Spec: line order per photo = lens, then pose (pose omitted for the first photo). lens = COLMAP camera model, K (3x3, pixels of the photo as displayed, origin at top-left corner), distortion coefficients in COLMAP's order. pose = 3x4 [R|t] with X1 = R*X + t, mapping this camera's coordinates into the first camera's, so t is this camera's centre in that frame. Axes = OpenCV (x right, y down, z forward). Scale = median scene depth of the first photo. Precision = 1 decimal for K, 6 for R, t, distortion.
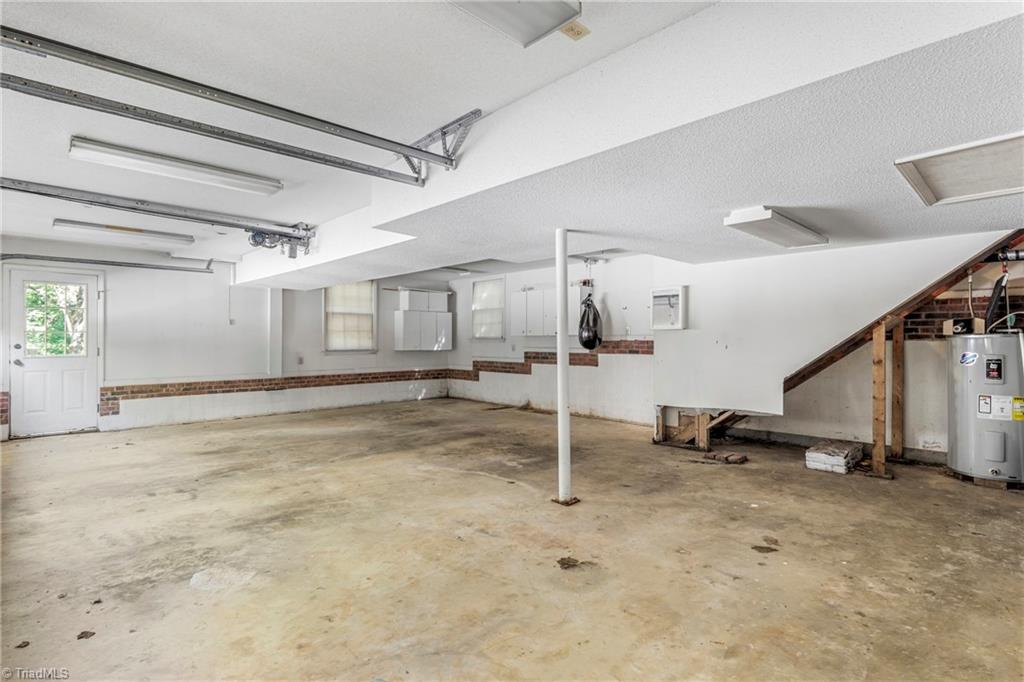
lens RADIAL K [[500.1, 0, 511.7], [0, 500.1, 341.3], [0, 0, 1]] dist [-0.005816, -0.001573]
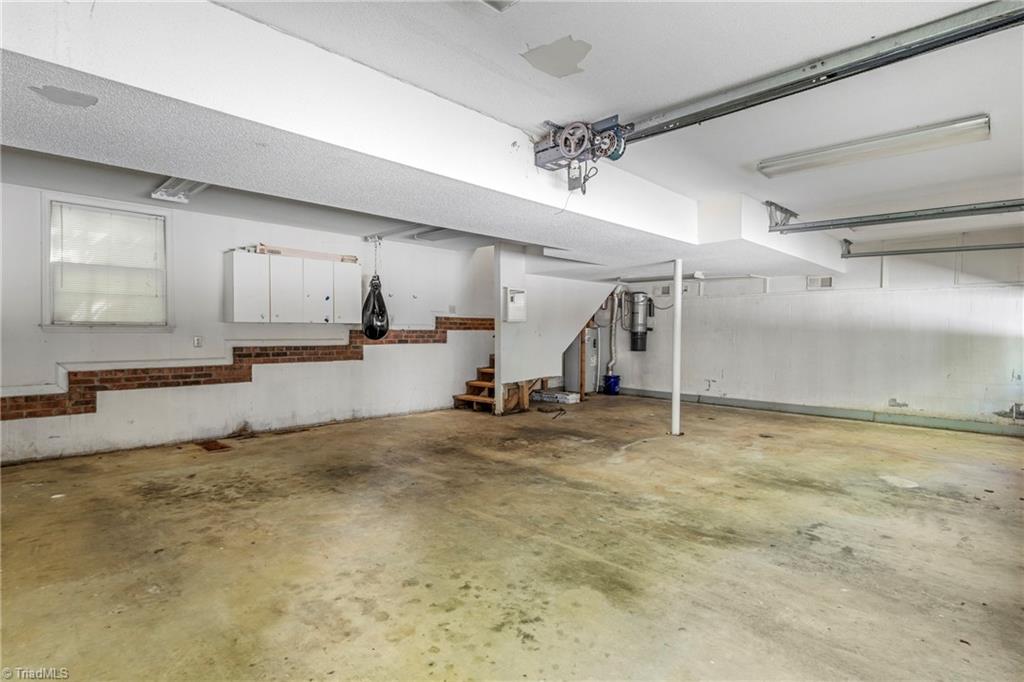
lens RADIAL K [[524.6, 0, 511.6], [0, 524.6, 338.4], [0, 0, 1]] dist [-0.001464, 0.001096]
pose [[-0.033569, -0.016913, 0.999293, -1.341355], [-0.004920, 0.999847, 0.016757, -0.005963], [-0.999424, -0.004354, -0.033647, 1.391819]]
